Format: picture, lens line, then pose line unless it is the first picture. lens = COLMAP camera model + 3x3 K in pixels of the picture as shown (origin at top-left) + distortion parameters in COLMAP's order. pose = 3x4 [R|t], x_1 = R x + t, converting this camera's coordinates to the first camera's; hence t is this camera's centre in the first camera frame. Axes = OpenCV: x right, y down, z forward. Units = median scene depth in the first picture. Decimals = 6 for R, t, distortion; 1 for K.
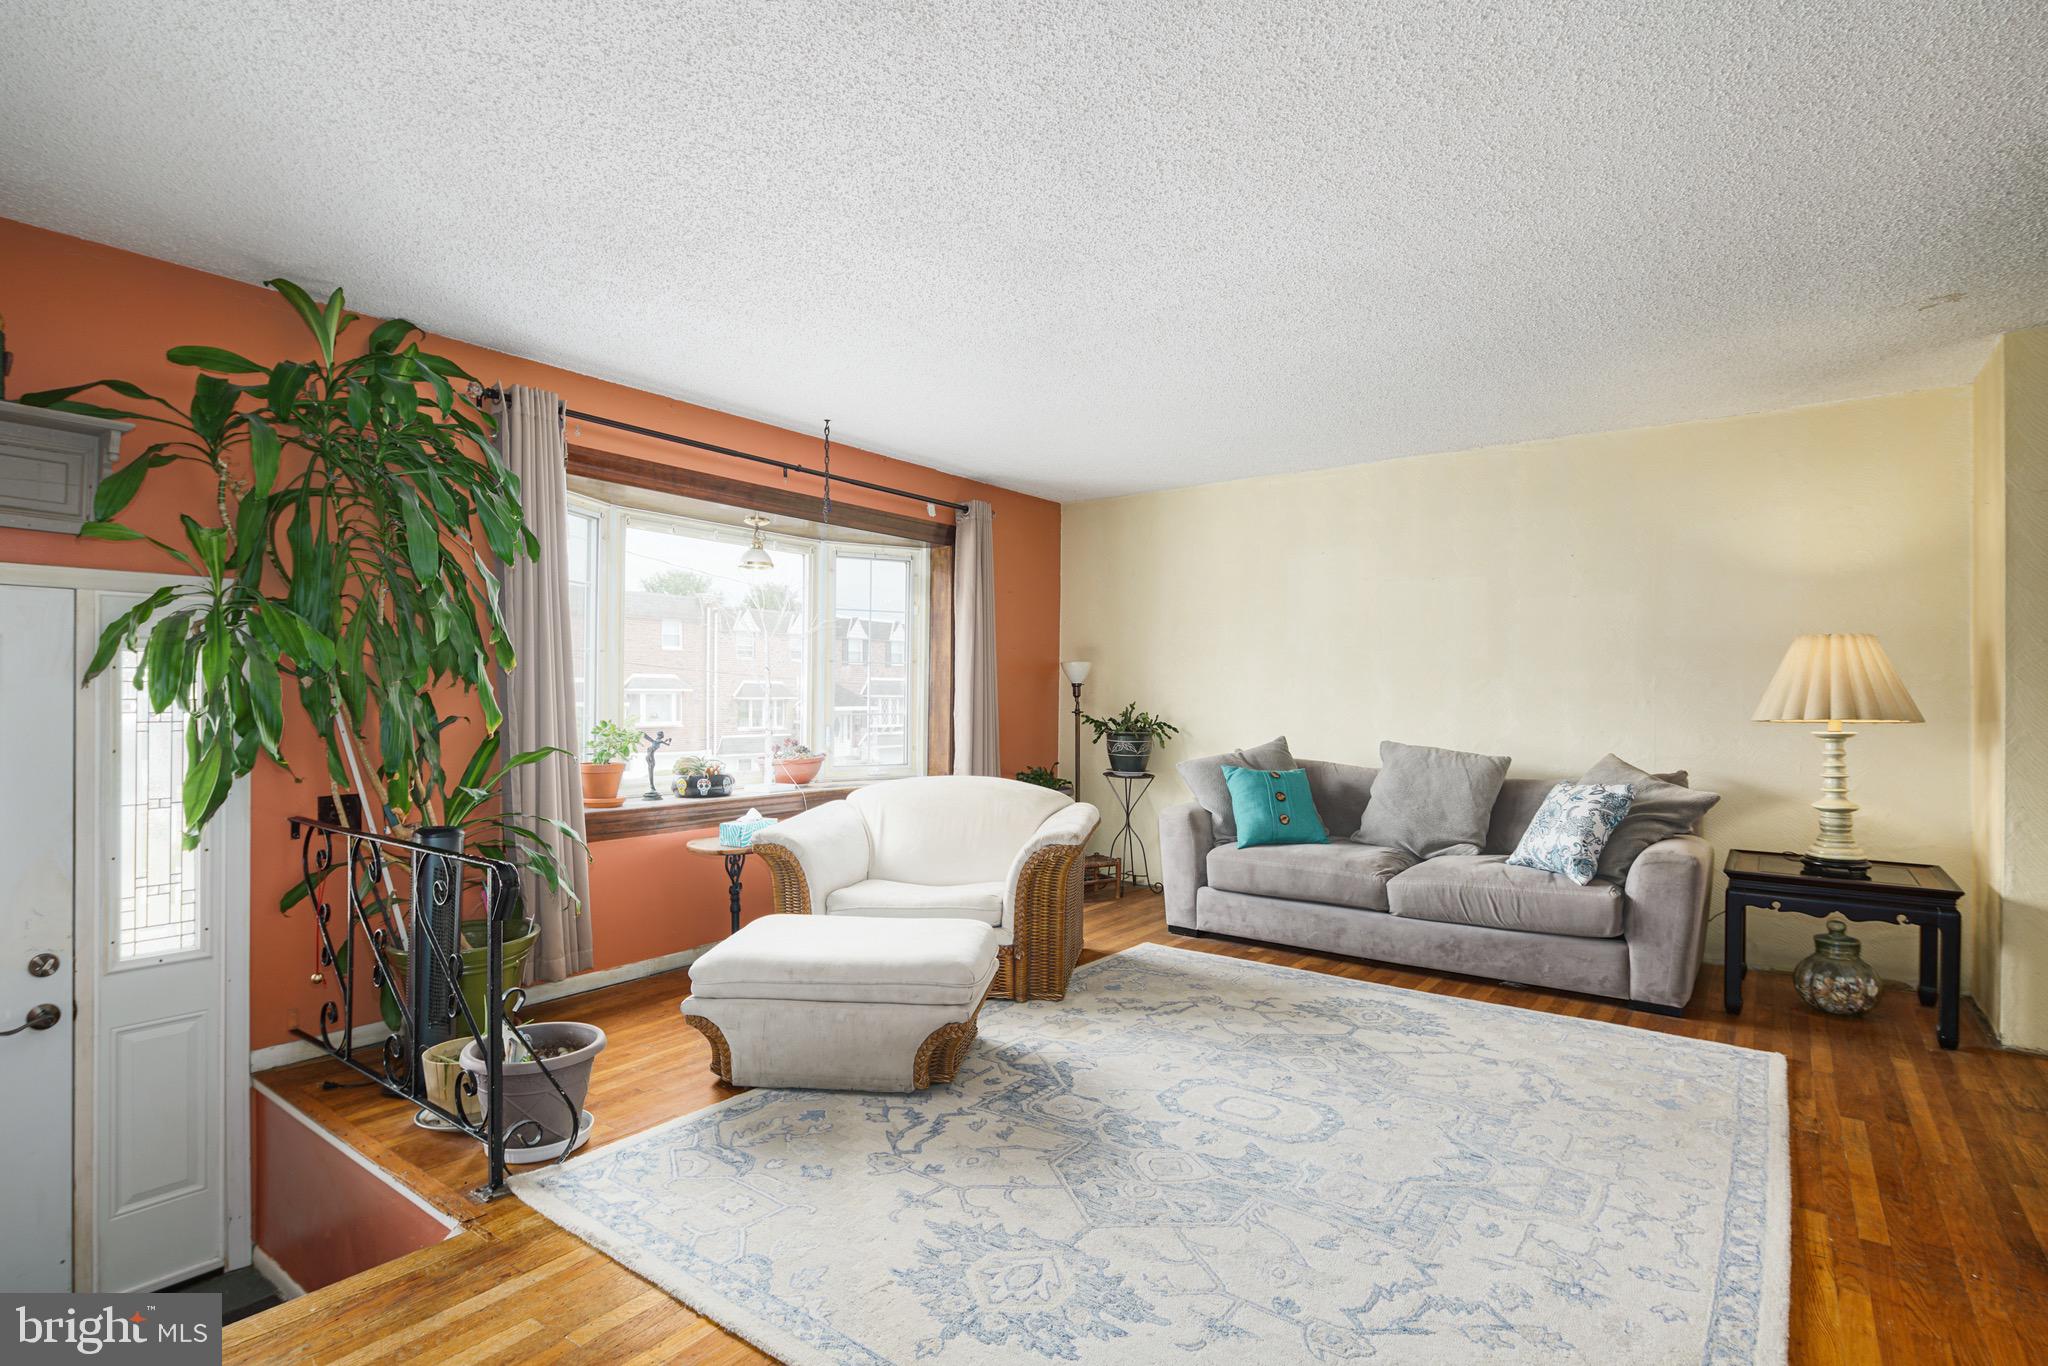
lens RADIAL K [[997.0, 0, 1014.3], [0, 997.0, 690.3], [0, 0, 1]] dist [0.001288, 0.000232]
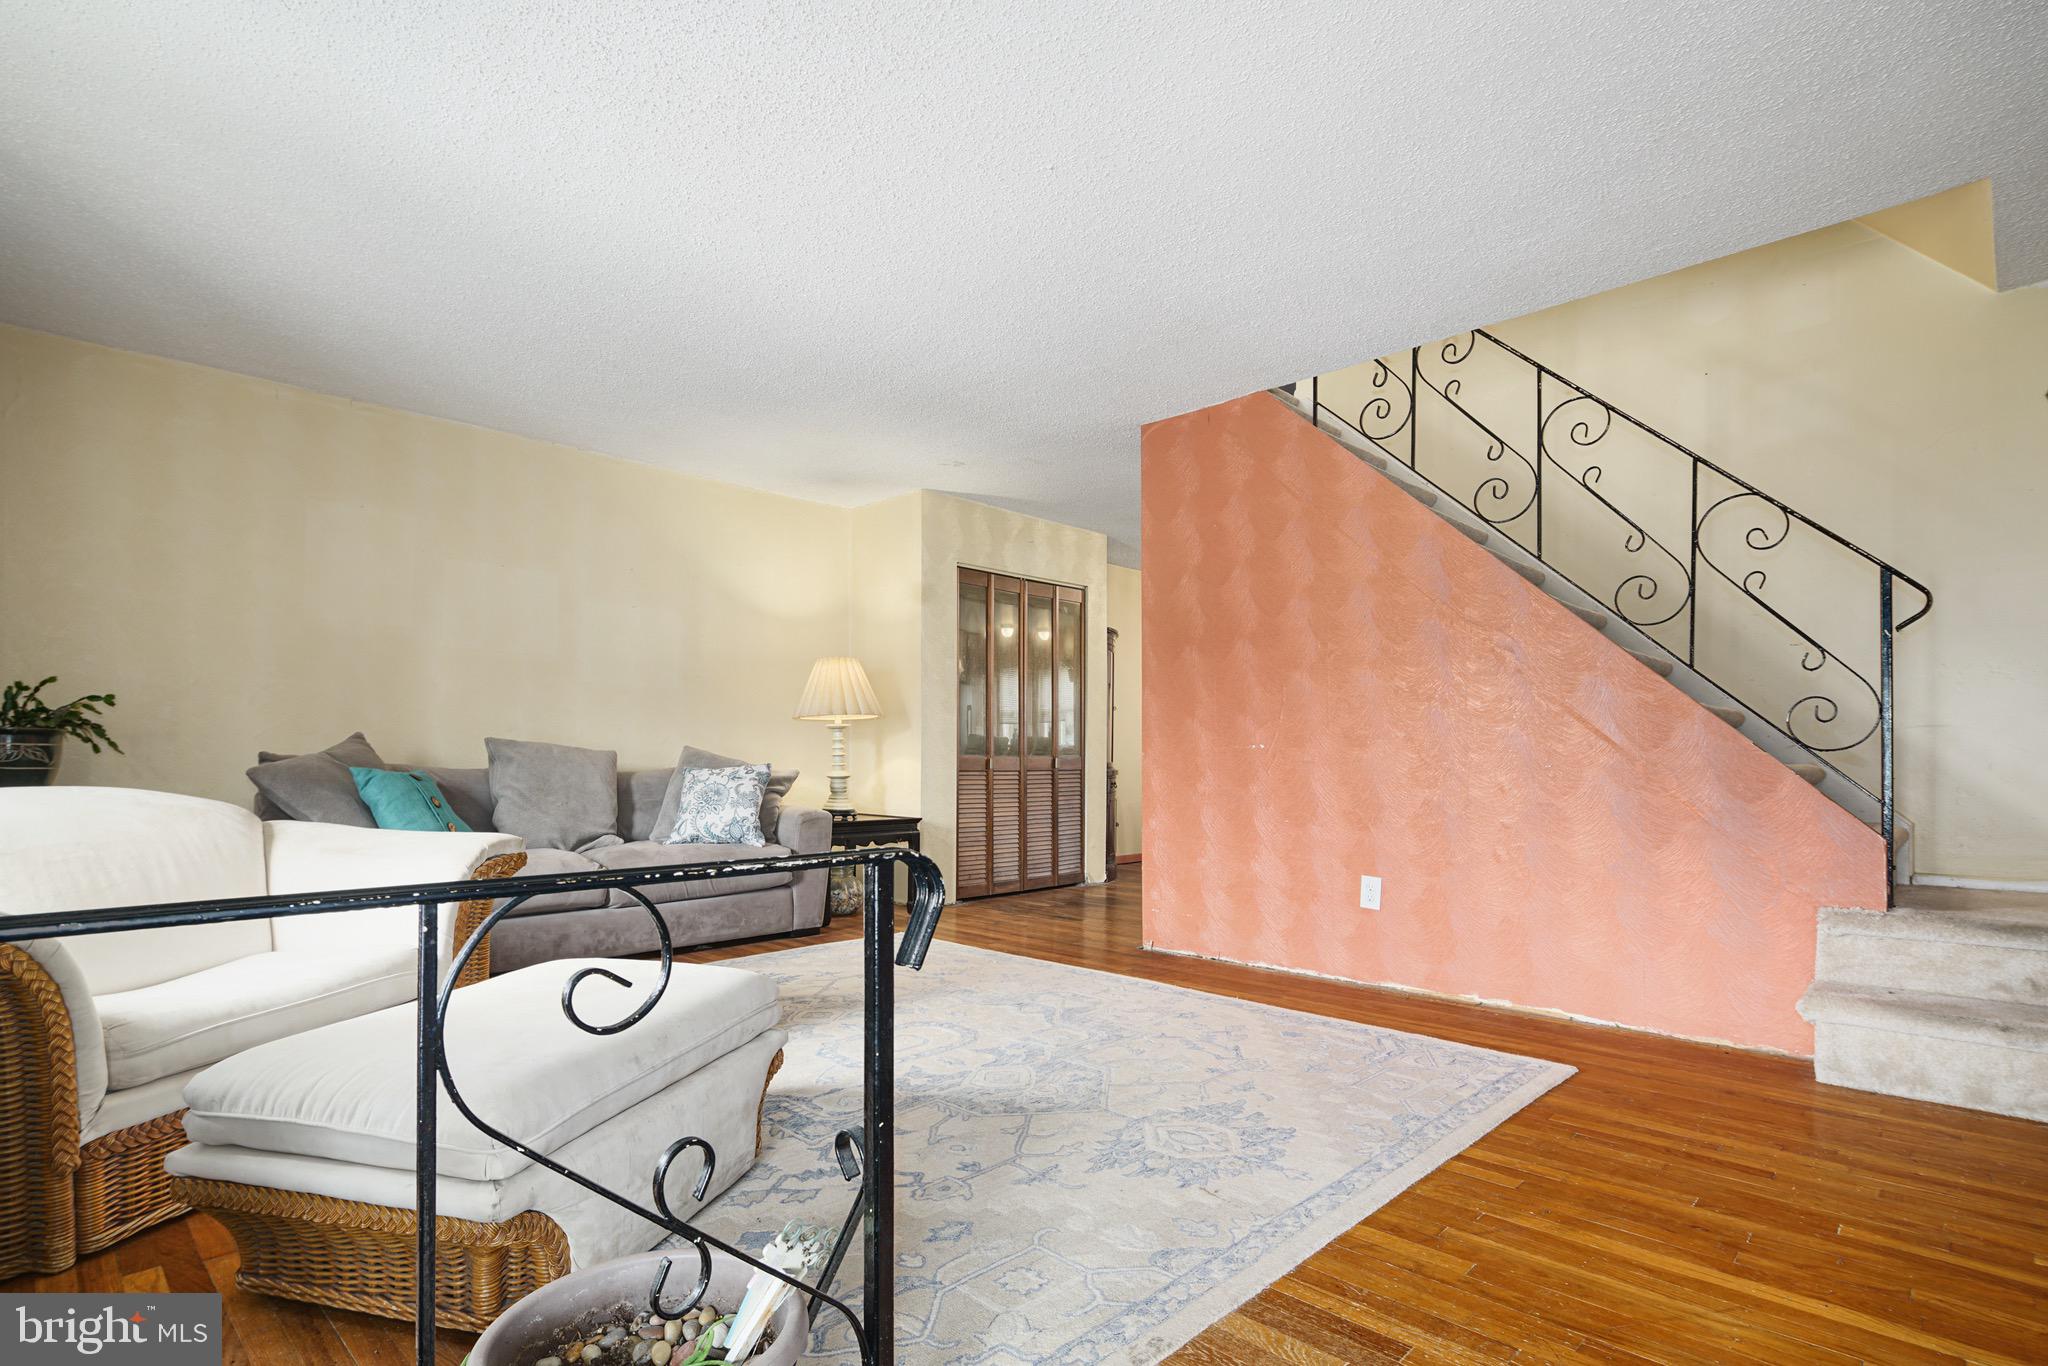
lens RADIAL K [[997.0, 0, 1004.4], [0, 997.0, 756.4], [0, 0, 1]] dist [0.001288, 0.000232]
pose [[0.143617, -0.003787, 0.989626, -0.664837], [-0.006891, 0.999965, 0.004827, 0.088306], [-0.989609, -0.007513, 0.143586, 0.610781]]
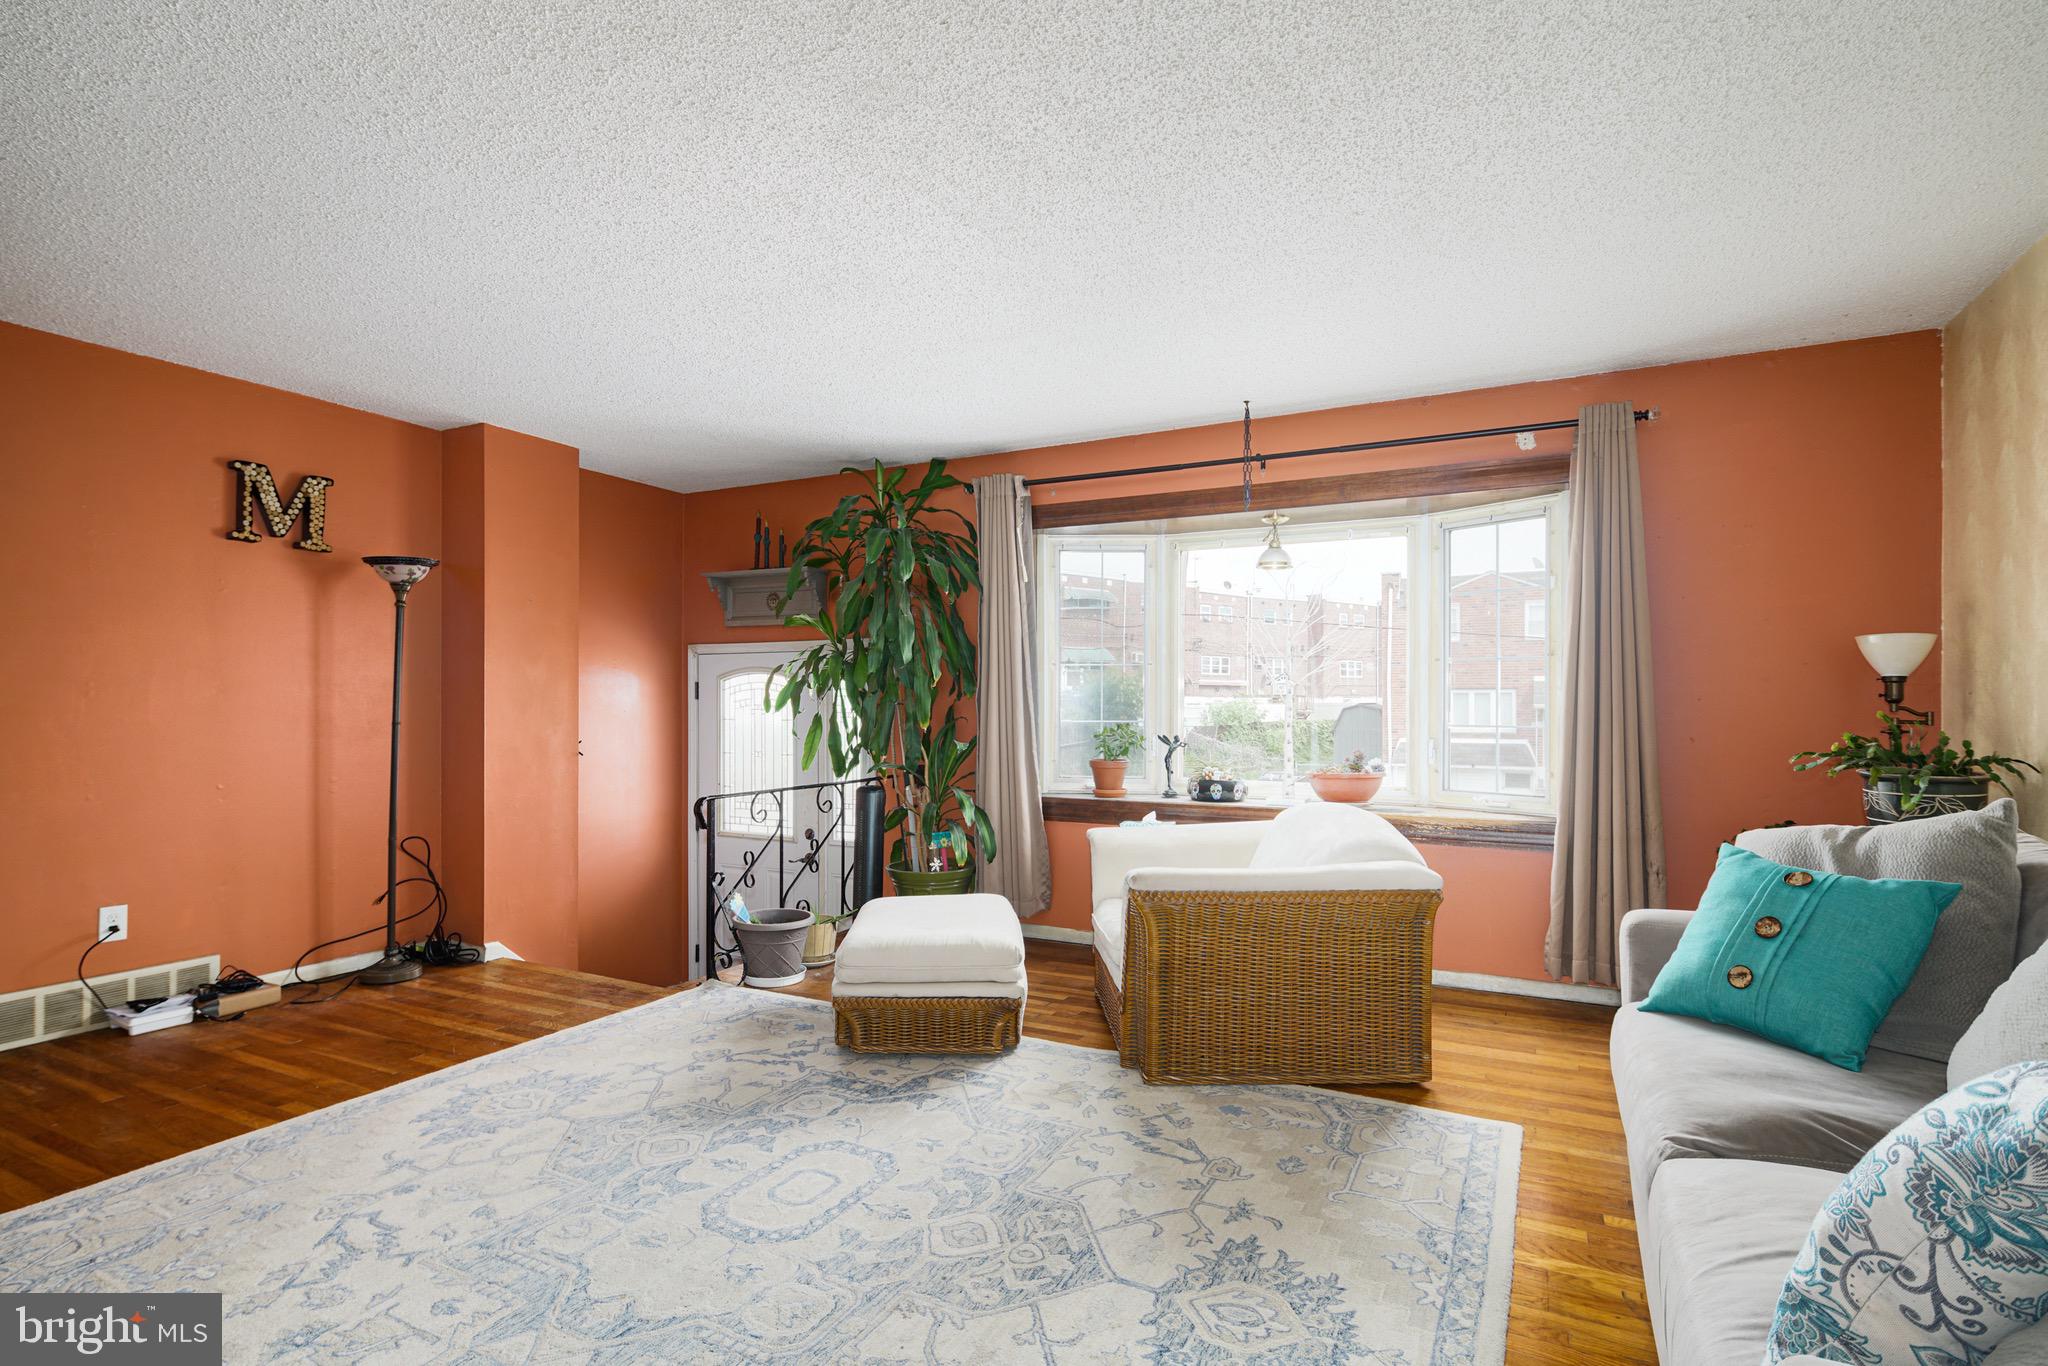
lens RADIAL K [[997.0, 0, 1022.6], [0, 997.0, 696.4], [0, 0, 1]] dist [0.001288, 0.000232]
pose [[0.177712, -0.011247, -0.984018, 0.910429], [0.005193, 0.999931, -0.010491, 0.011672], [0.984069, -0.003245, 0.177758, 0.854040]]
